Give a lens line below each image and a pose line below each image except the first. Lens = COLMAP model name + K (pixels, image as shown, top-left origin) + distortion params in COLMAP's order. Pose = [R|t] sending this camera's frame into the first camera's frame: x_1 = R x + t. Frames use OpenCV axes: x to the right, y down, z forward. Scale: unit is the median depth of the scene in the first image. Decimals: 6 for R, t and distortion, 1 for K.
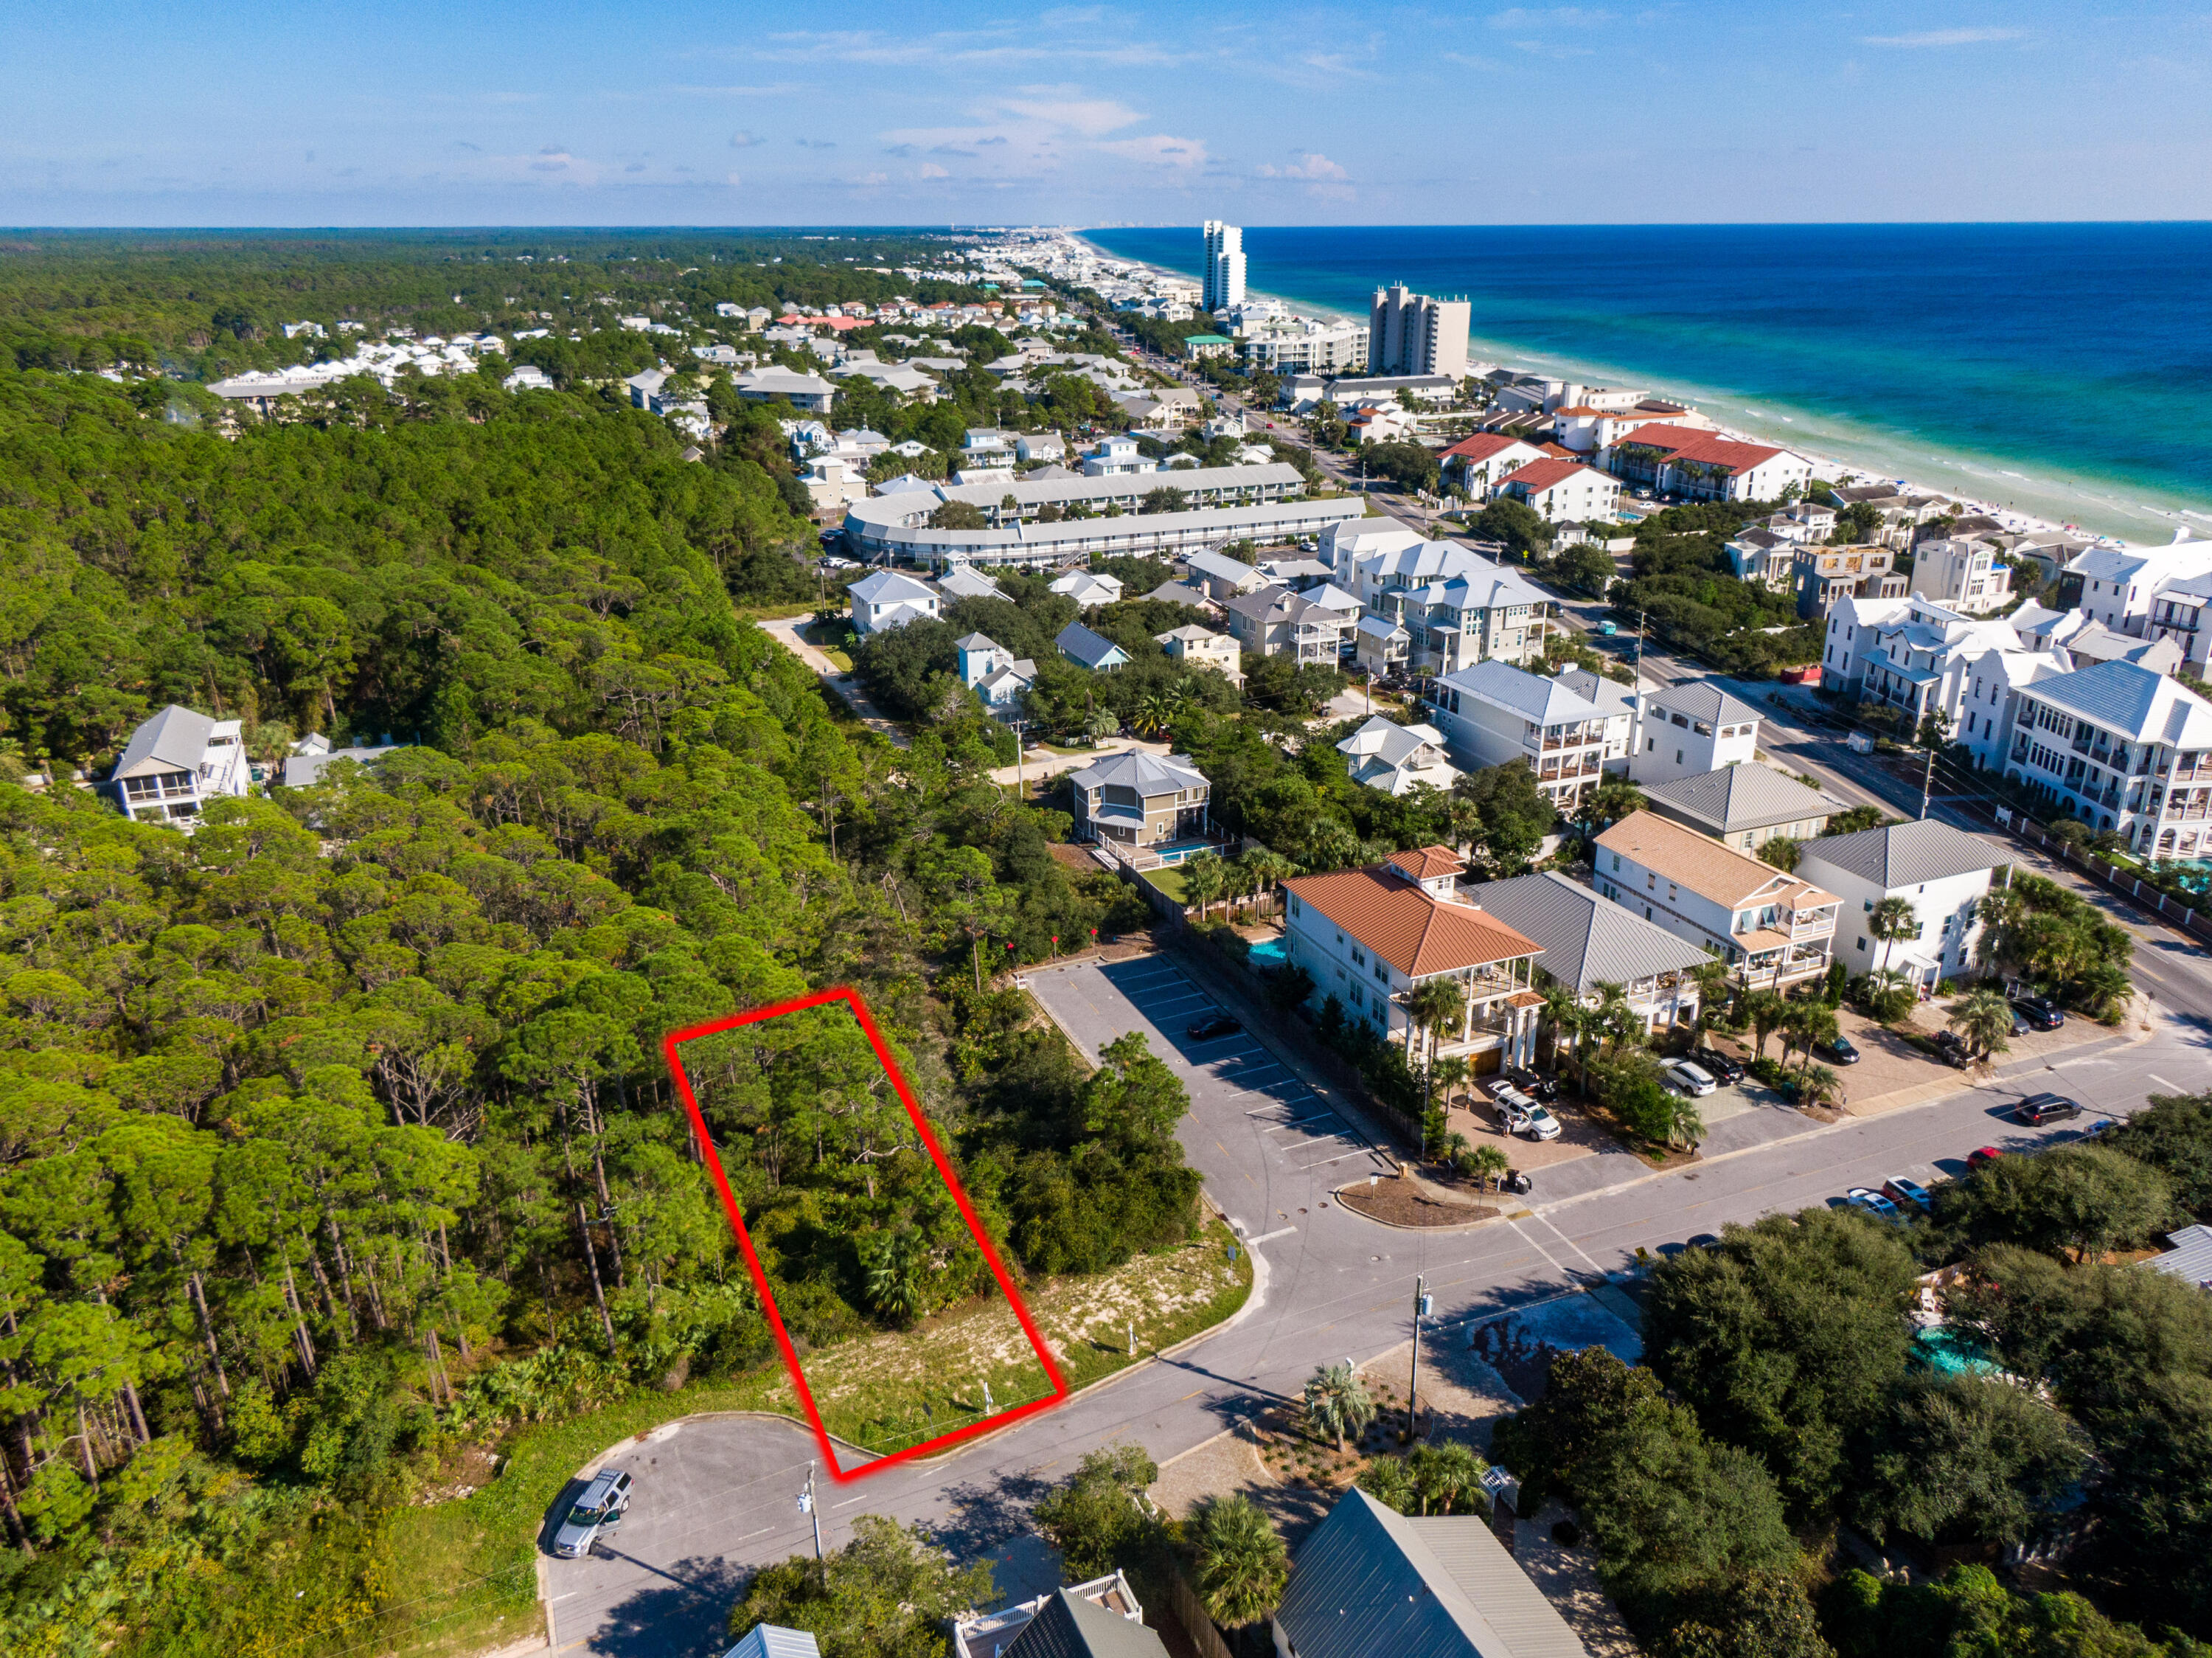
lens RADIAL K [[1592.2, 0, 1106.0], [0, 1592.2, 829.0], [0, 0, 1]] dist [0.074440, -0.120133]
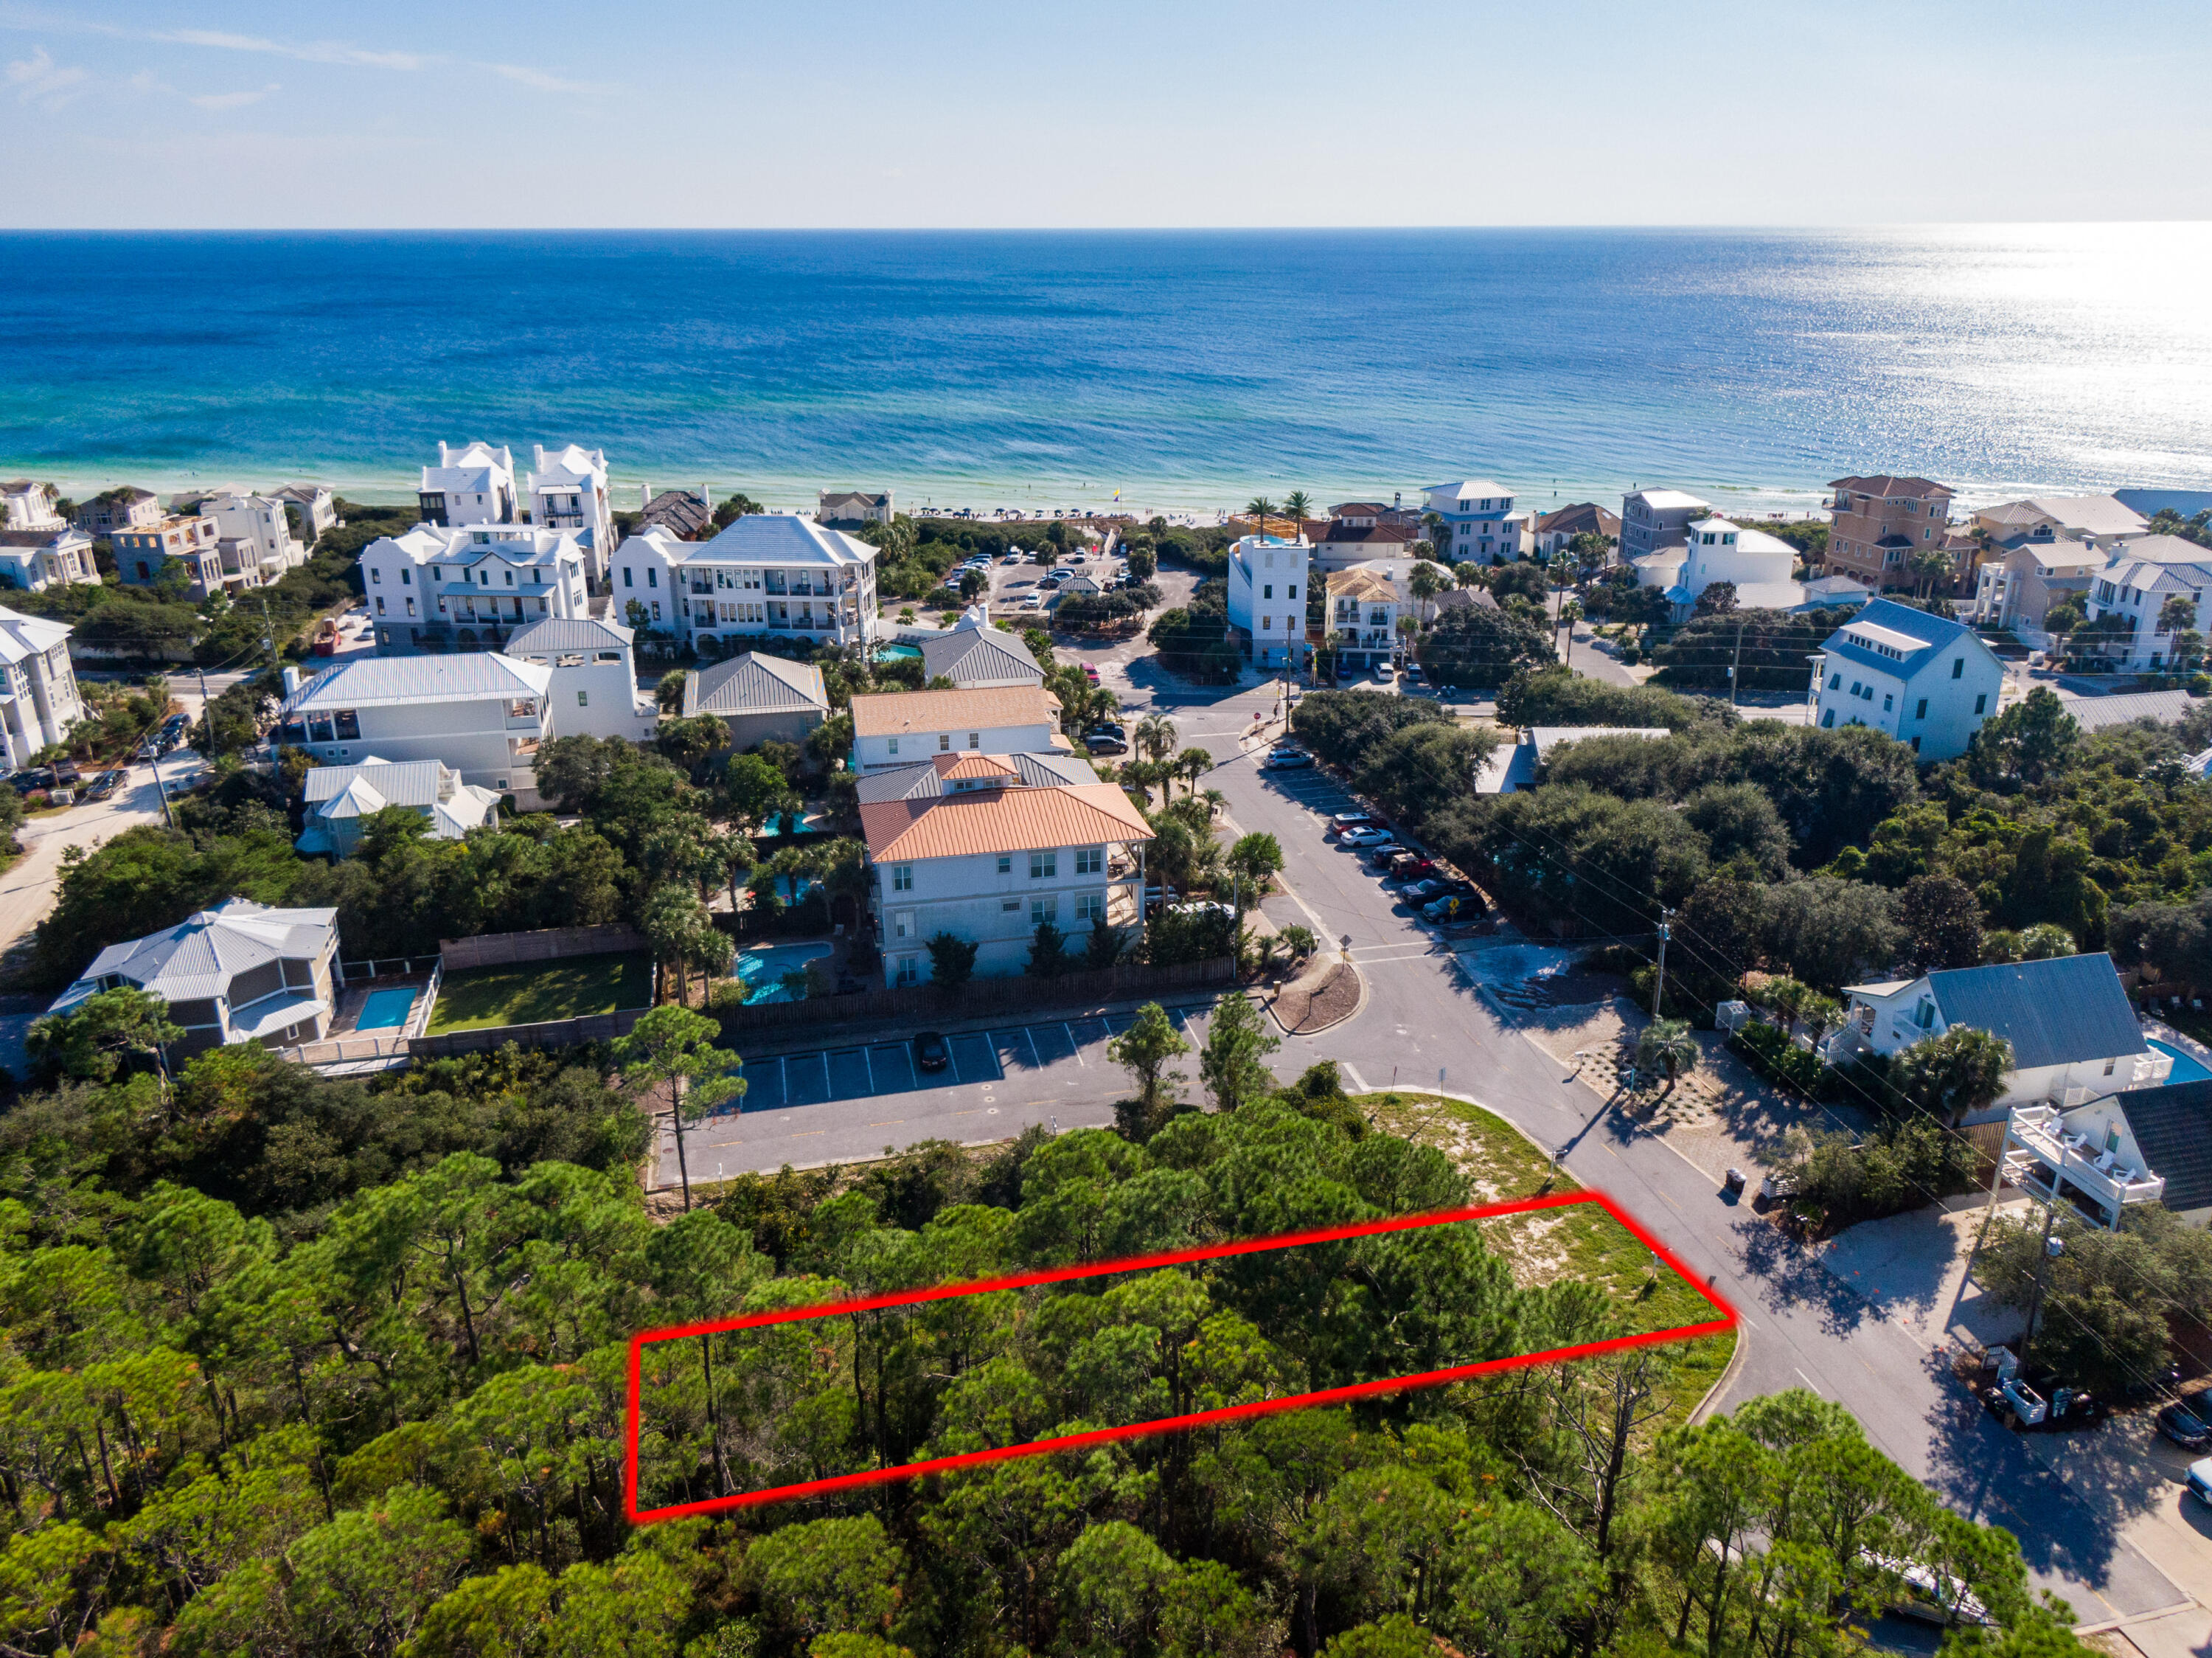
lens RADIAL K [[1601.2, 0, 1106.0], [0, 1601.2, 829.0], [0, 0, 1]] dist [0.033013, -0.042783]
pose [[0.162799, -0.342419, 0.925335, -0.380402], [0.349790, 0.896963, 0.270380, -0.098927], [-0.922575, 0.279655, 0.265799, 0.408407]]
